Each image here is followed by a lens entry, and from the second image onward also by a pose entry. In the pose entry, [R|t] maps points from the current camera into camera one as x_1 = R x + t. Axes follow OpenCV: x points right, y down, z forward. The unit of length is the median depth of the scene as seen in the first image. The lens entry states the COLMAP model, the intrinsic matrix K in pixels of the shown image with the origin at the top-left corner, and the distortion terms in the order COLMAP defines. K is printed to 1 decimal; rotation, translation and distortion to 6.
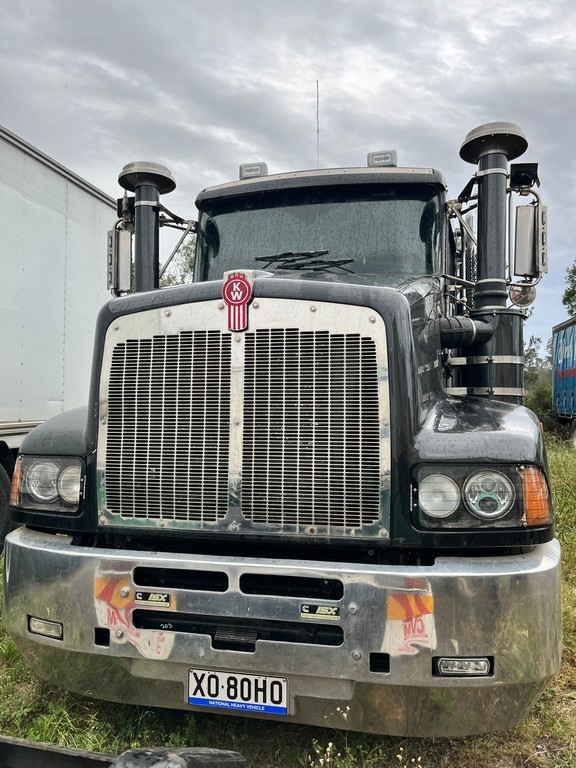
lens RADIAL K [[577.9, 0, 288.0], [0, 577.9, 384.0], [0, 0, 1]] dist [0.064067, -0.087596]
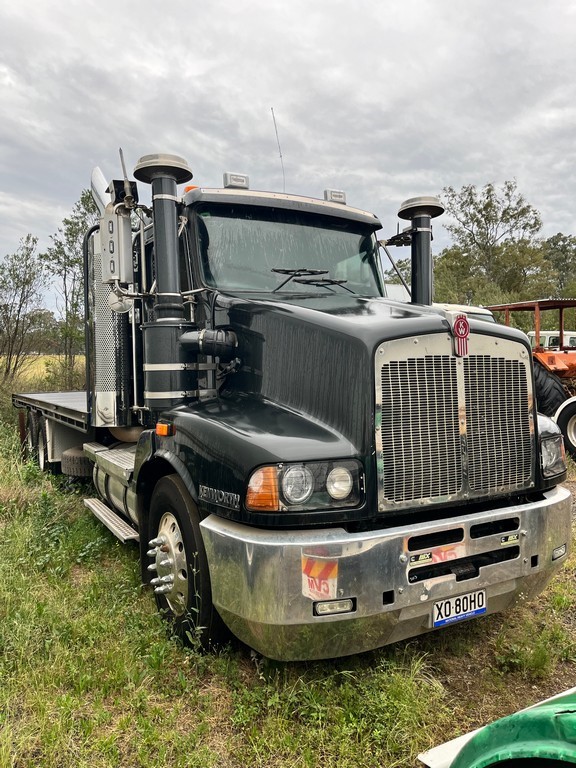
lens RADIAL K [[577.9, 0, 288.0], [0, 577.9, 384.0], [0, 0, 1]] dist [0.064067, -0.087596]
pose [[0.752576, -0.028447, 0.657890, -1.326504], [-0.012163, 0.998296, 0.057080, -0.100859], [-0.658393, -0.050959, 0.750948, 0.223383]]
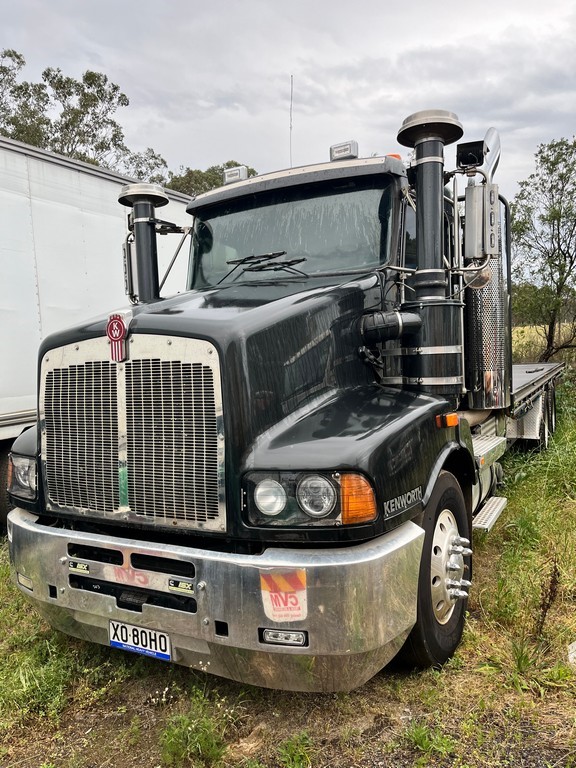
lens RADIAL K [[582.7, 0, 290.5], [0, 582.7, 379.5], [0, 0, 1]] dist [0.045253, -0.073191]
pose [[0.961121, -0.033176, -0.274126, 0.607591], [0.059174, 0.994439, 0.087120, -0.141780], [0.269711, -0.099954, 0.957740, -0.100491]]
